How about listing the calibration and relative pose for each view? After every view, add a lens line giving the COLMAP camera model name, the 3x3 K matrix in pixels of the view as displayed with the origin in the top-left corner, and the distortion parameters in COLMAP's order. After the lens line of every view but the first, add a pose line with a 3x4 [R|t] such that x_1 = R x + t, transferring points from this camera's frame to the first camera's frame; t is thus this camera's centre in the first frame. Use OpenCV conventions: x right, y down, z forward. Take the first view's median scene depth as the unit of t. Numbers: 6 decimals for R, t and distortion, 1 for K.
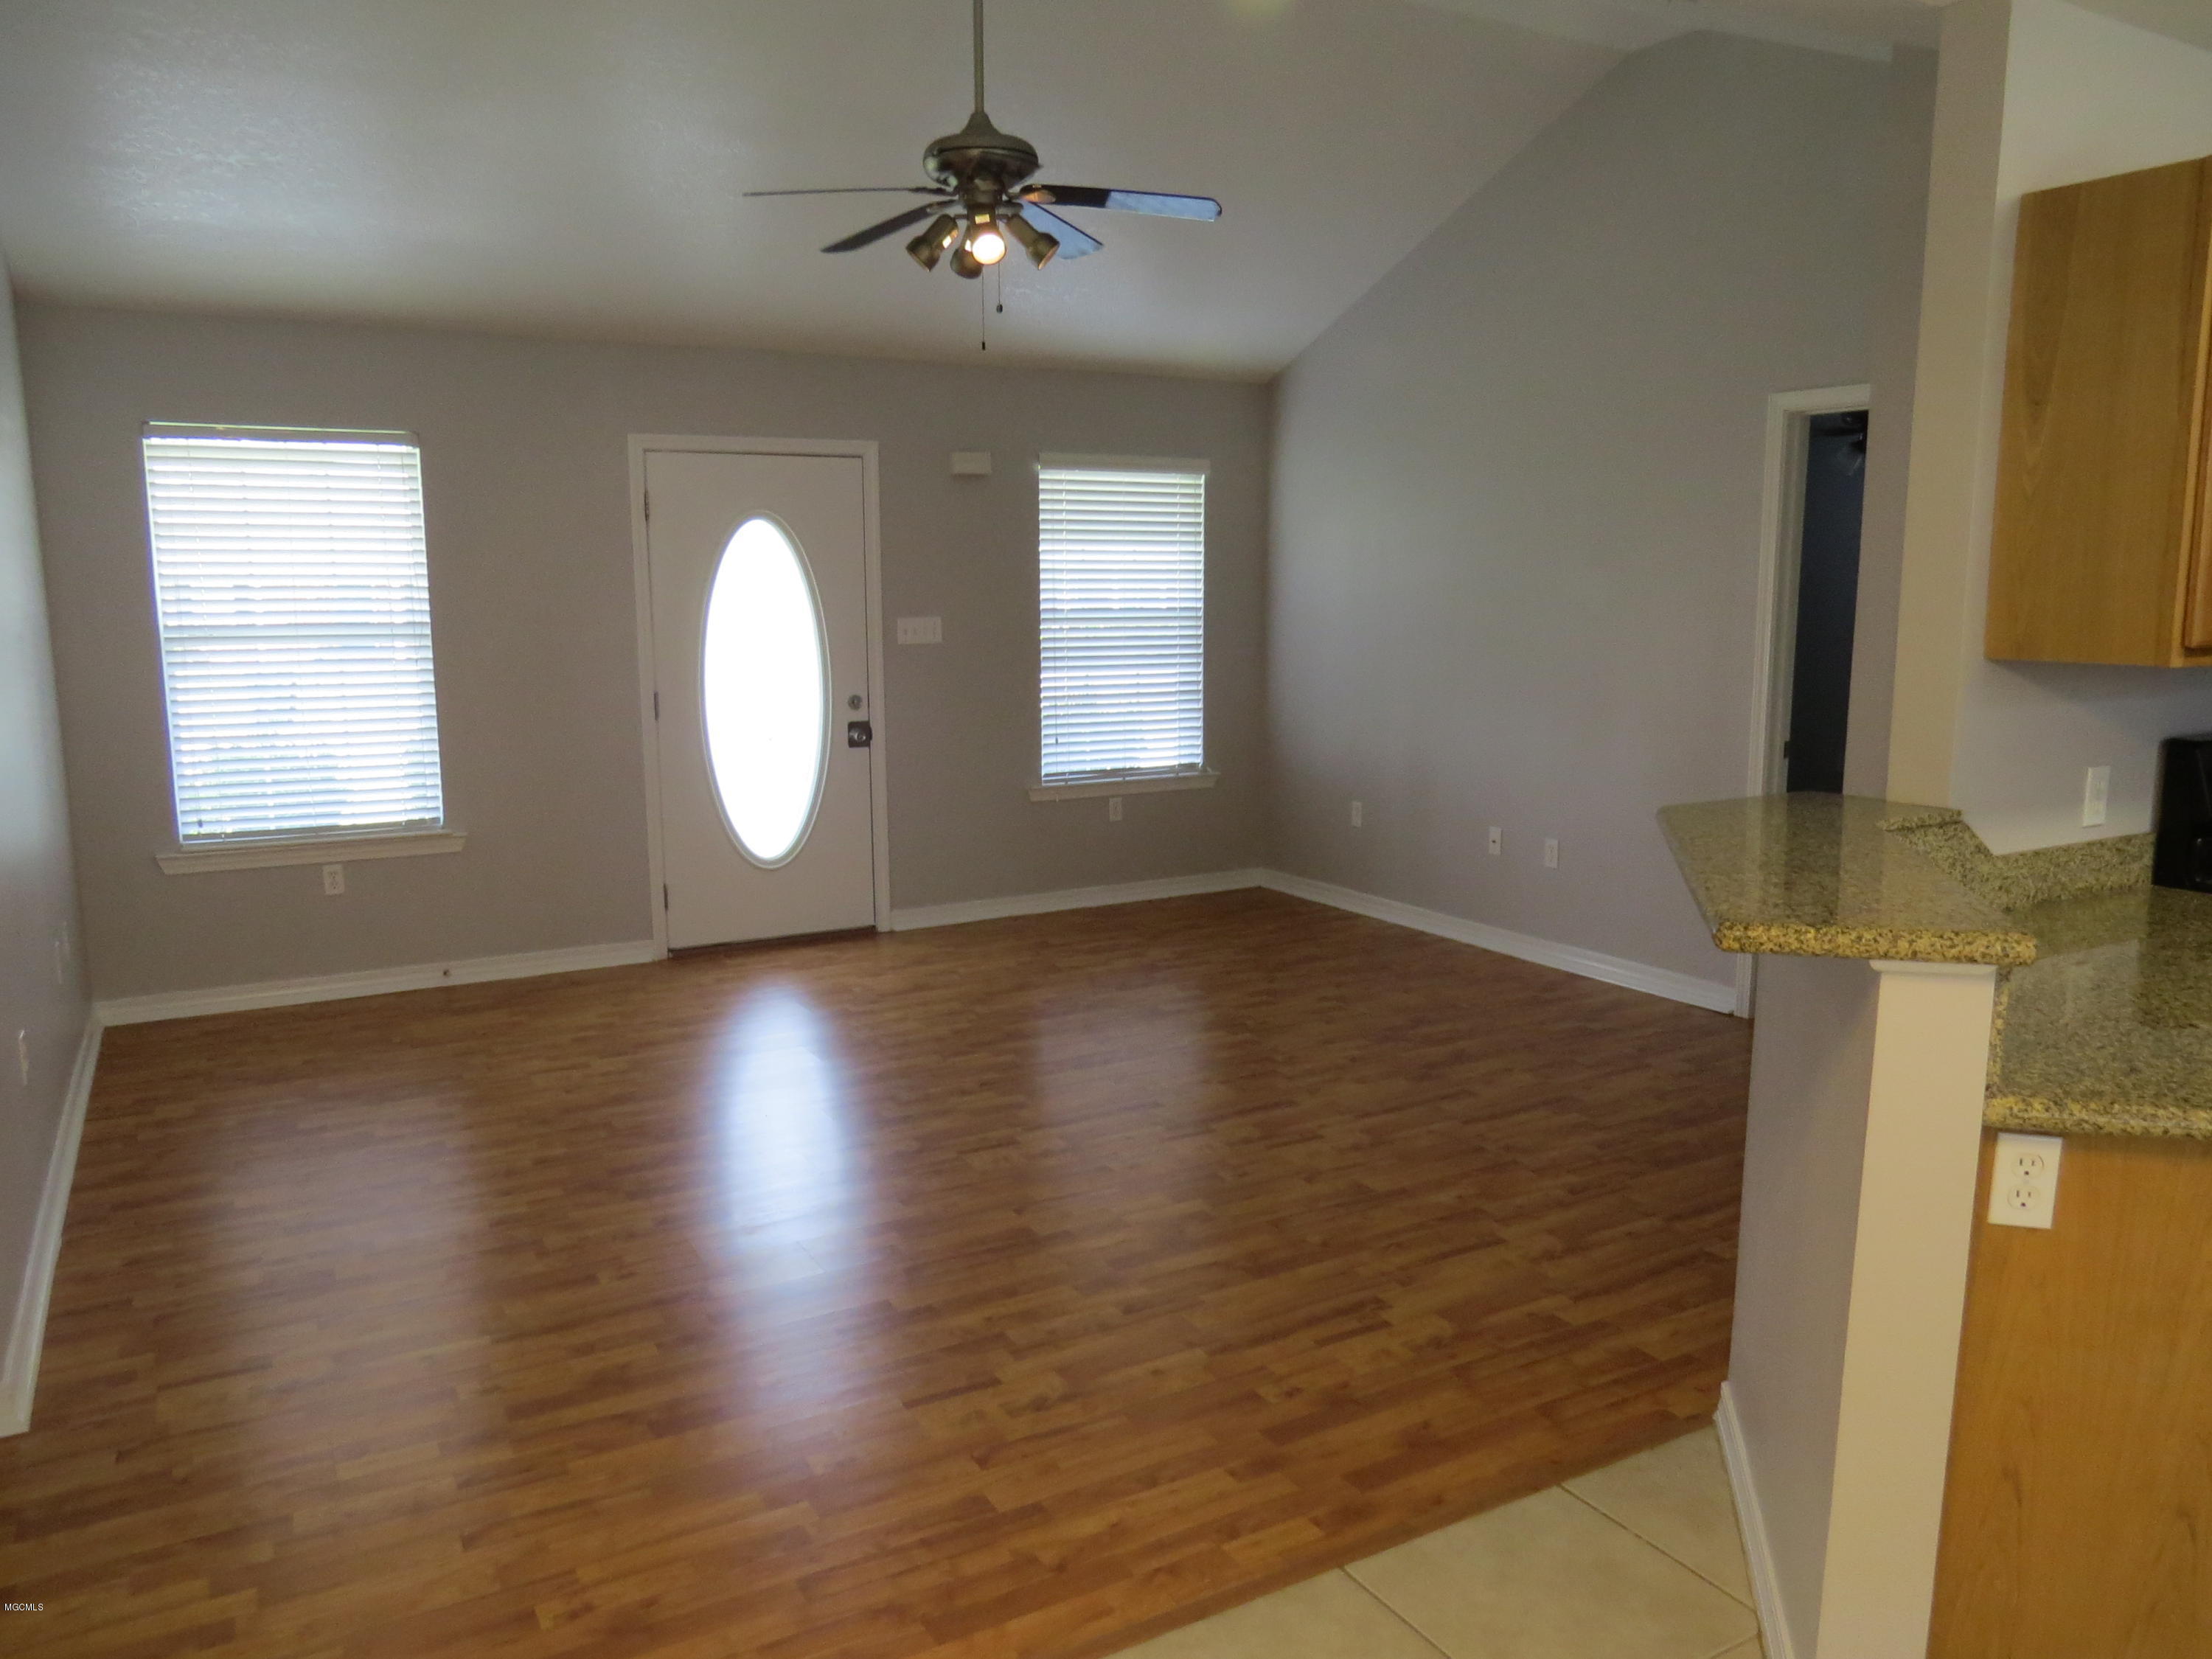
lens RADIAL K [[1590.3, 0, 1098.3], [0, 1590.3, 829.5], [0, 0, 1]] dist [-0.030303, 0.007873]
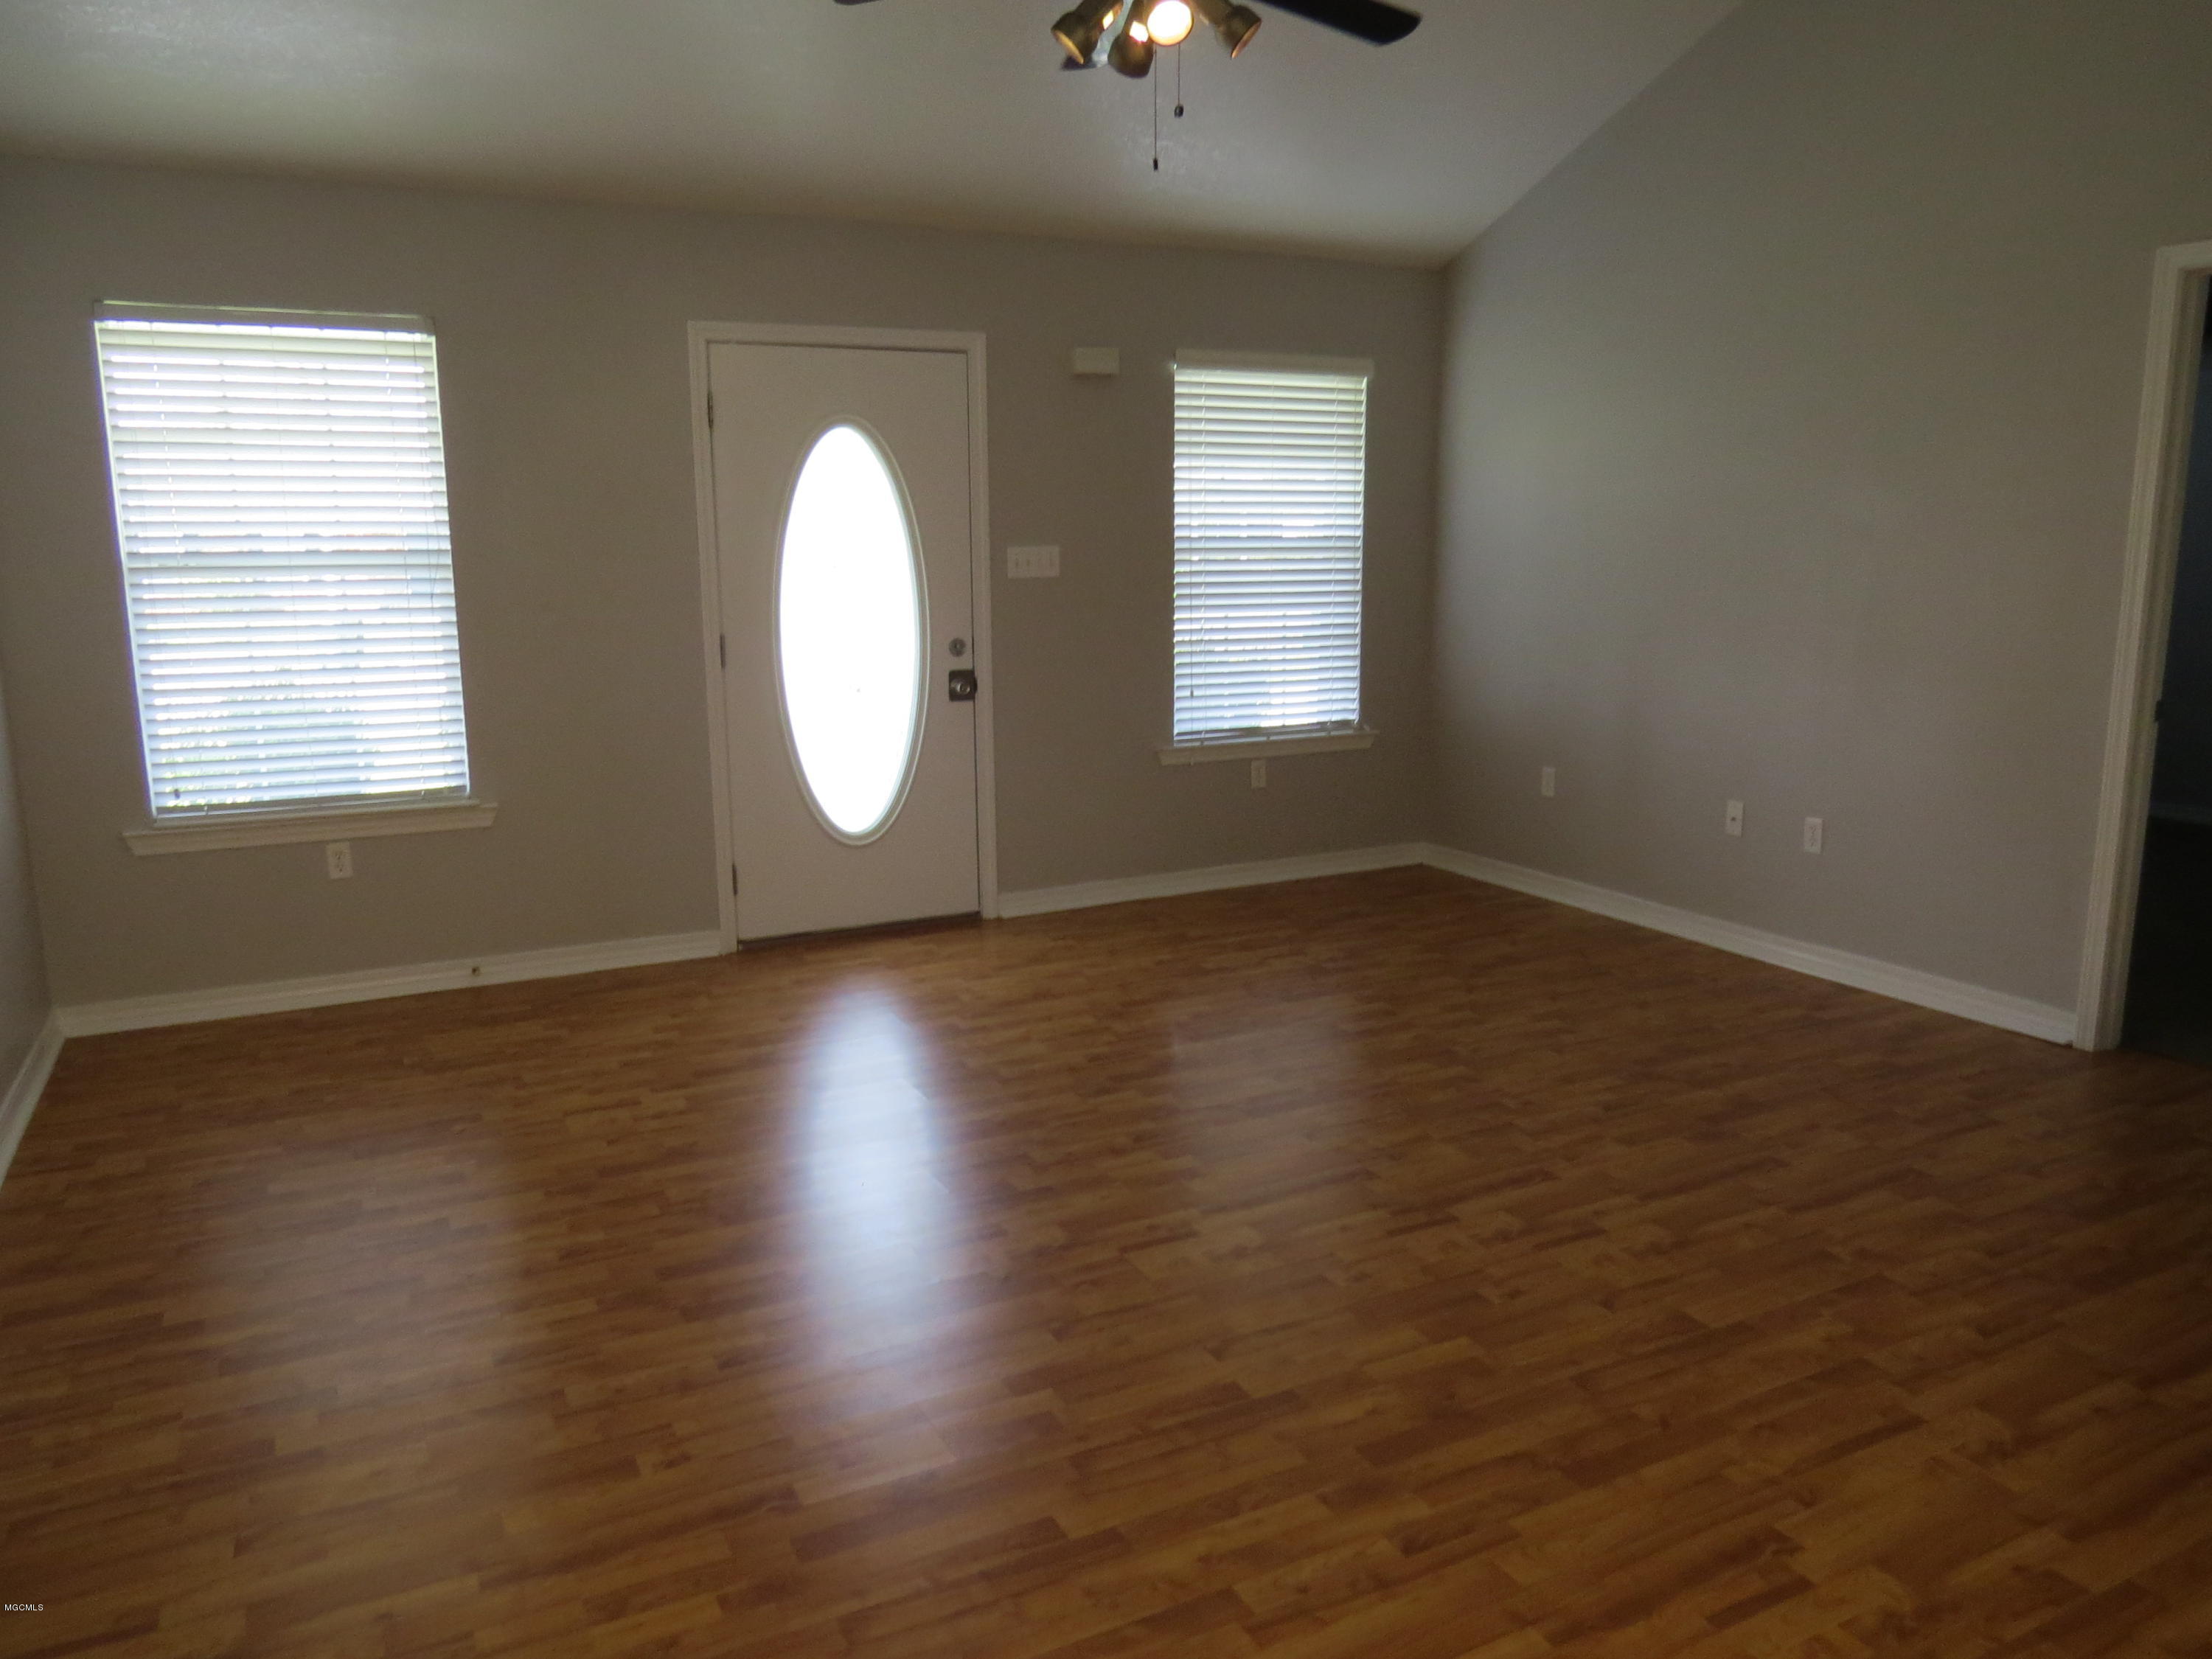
lens RADIAL K [[1590.3, 0, 1100.4], [0, 1590.3, 831.8], [0, 0, 1]] dist [-0.030303, 0.007873]
pose [[0.999122, 0.005871, -0.041490, -0.053501], [-0.004425, 0.999382, 0.034872, -0.015559], [0.041669, -0.034658, 0.998530, 0.203803]]
